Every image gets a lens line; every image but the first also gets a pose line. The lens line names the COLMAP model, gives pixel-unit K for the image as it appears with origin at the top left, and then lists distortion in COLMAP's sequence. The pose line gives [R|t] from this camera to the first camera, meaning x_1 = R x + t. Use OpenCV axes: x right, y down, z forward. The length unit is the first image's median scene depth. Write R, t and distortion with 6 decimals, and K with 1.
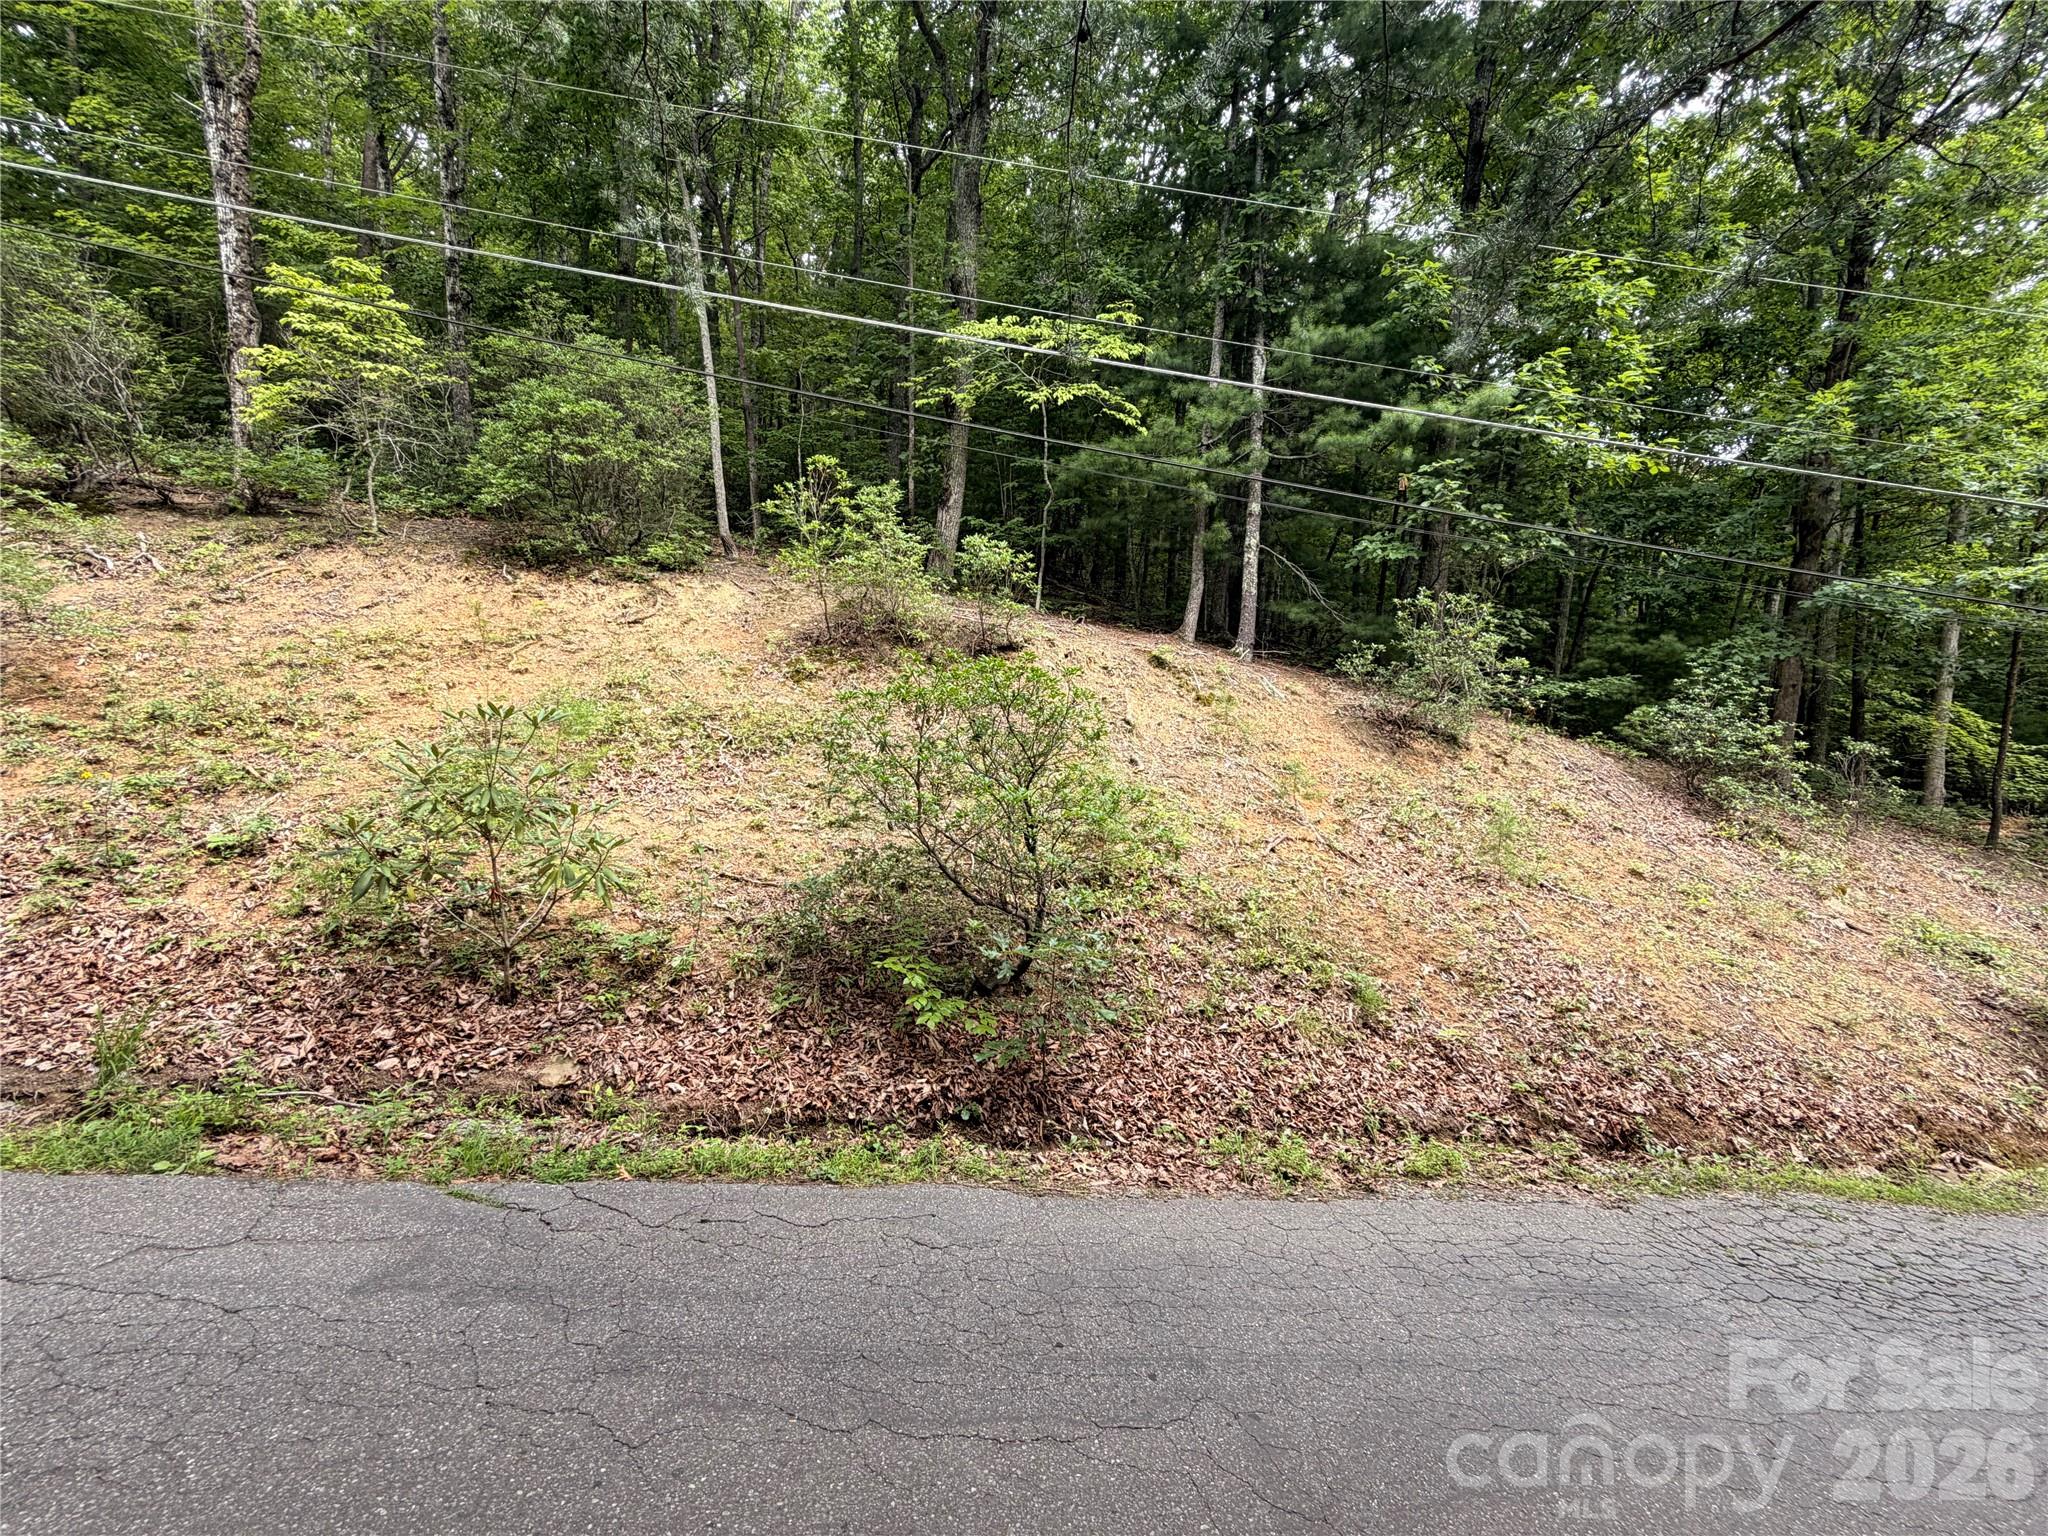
lens RADIAL K [[822.0, 0, 1025.0], [0, 822.0, 766.7], [0, 0, 1]] dist [0.001133, -0.000794]
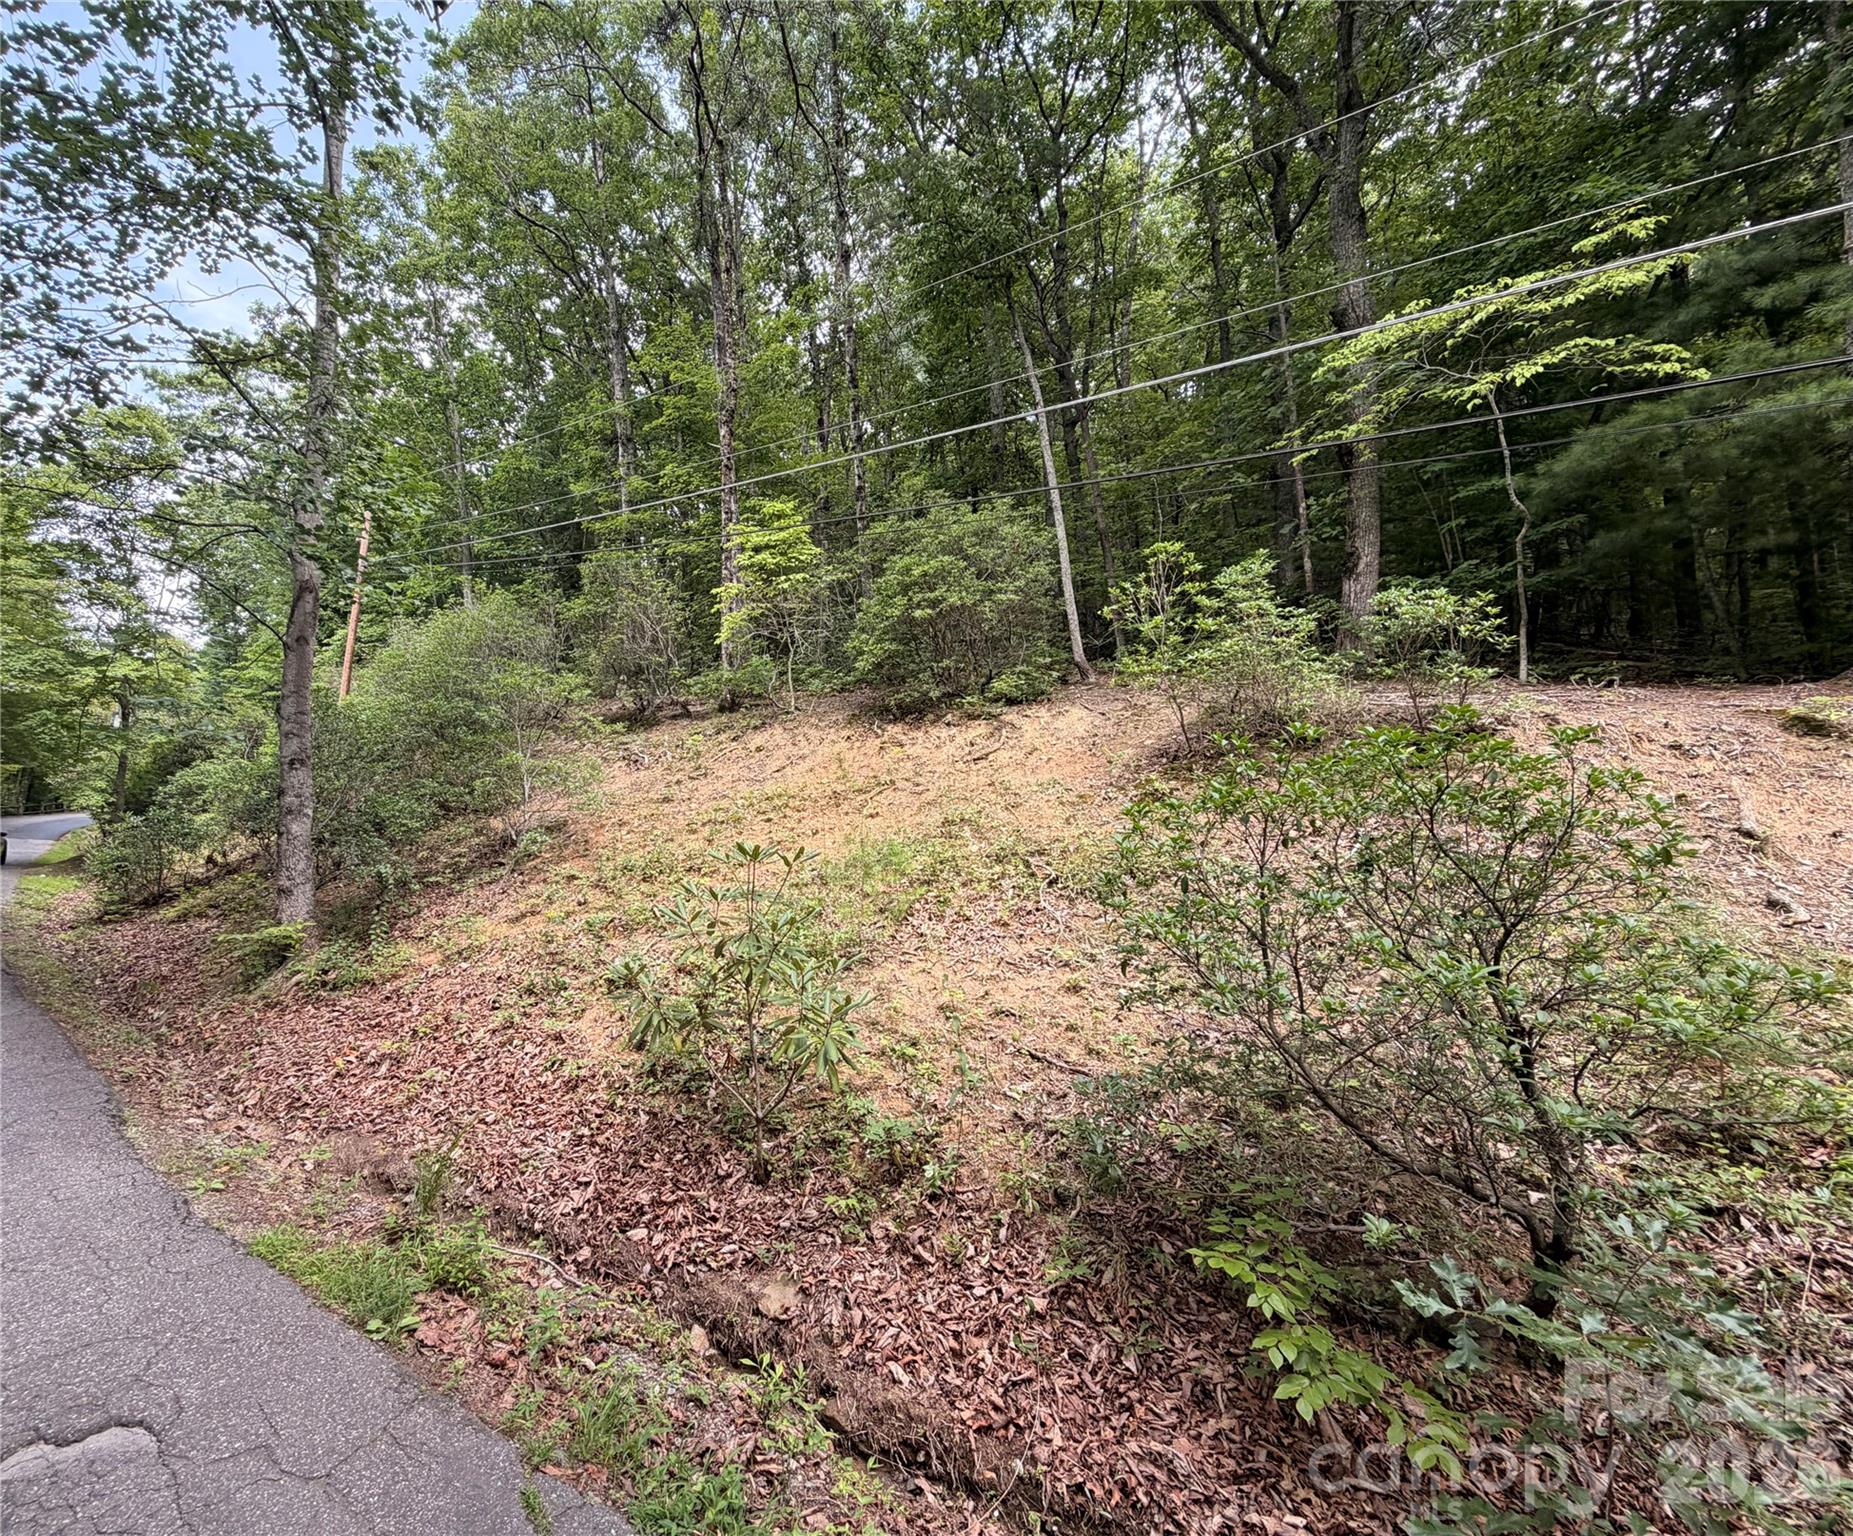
lens RADIAL K [[729.6, 0, 923.9], [0, 729.6, 778.7], [0, 0, 1]] dist [-0.000311, 0.000651]
pose [[0.751443, -0.107266, -0.651020, 0.043486], [-0.003878, 0.985961, -0.166930, -0.007999], [0.659786, 0.127963, 0.740478, 0.362605]]
